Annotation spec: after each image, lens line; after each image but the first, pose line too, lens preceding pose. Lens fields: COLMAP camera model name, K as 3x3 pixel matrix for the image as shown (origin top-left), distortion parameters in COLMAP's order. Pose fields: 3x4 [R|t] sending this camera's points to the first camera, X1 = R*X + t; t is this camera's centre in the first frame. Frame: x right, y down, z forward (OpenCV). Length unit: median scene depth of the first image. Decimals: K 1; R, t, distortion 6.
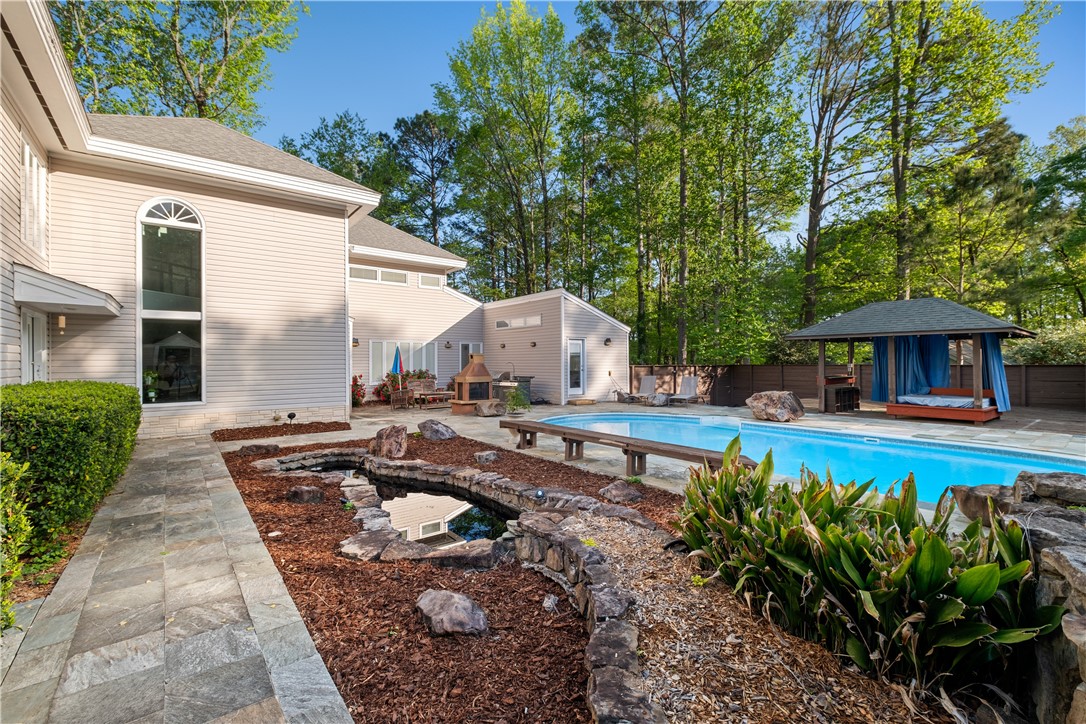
lens RADIAL K [[474.3, 0, 541.1], [0, 474.3, 363.5], [0, 0, 1]] dist [-0.000955, -0.000659]
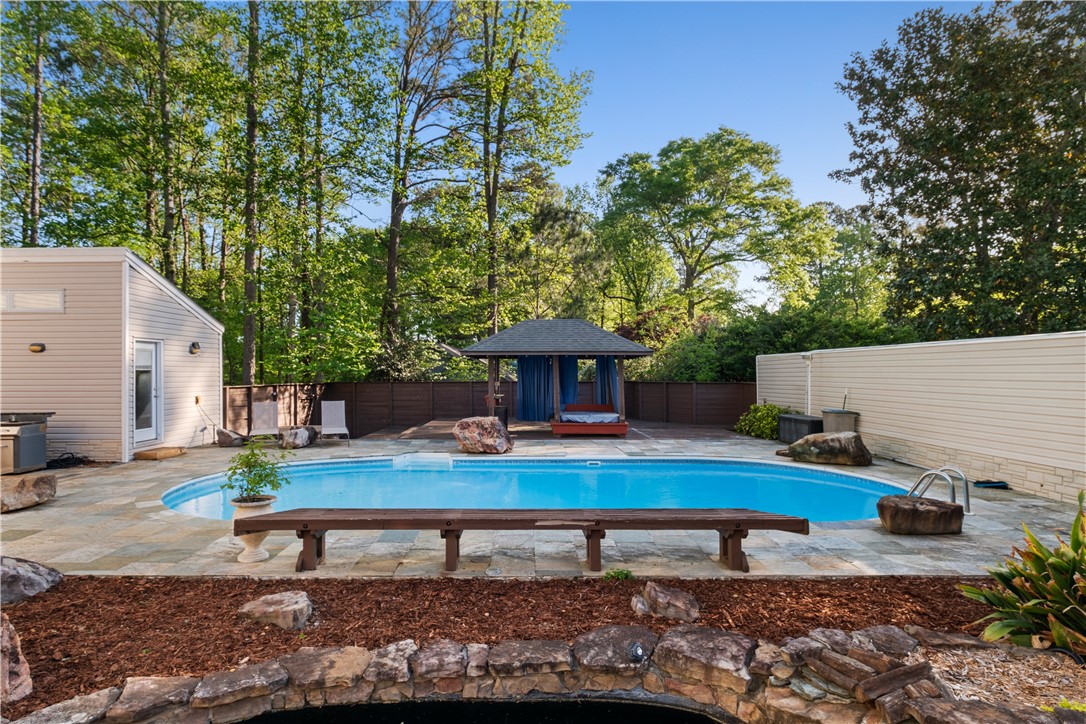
lens RADIAL K [[577.2, 0, 540.6], [0, 577.2, 367.8], [0, 0, 1]] dist [-0.000194, -0.000336]
pose [[0.615111, 0.010115, 0.788375, -0.181843], [0.001889, 0.999896, -0.014302, -0.010190], [-0.788438, 0.010286, 0.615028, 0.215889]]
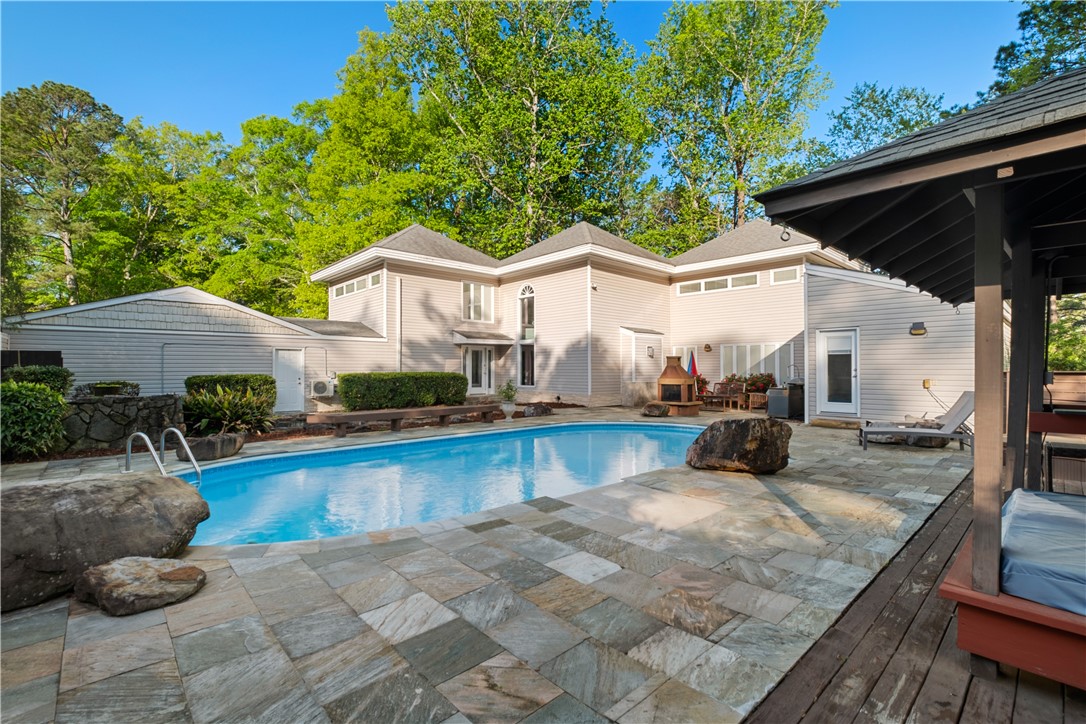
lens RADIAL K [[474.3, 0, 541.9], [0, 474.3, 363.4], [0, 0, 1]] dist [-0.000955, -0.000659]
pose [[0.077050, 0.005685, -0.997011, 0.693981], [-0.001117, 0.999984, 0.005616, -0.012032], [0.997027, 0.000681, 0.077055, 0.511924]]
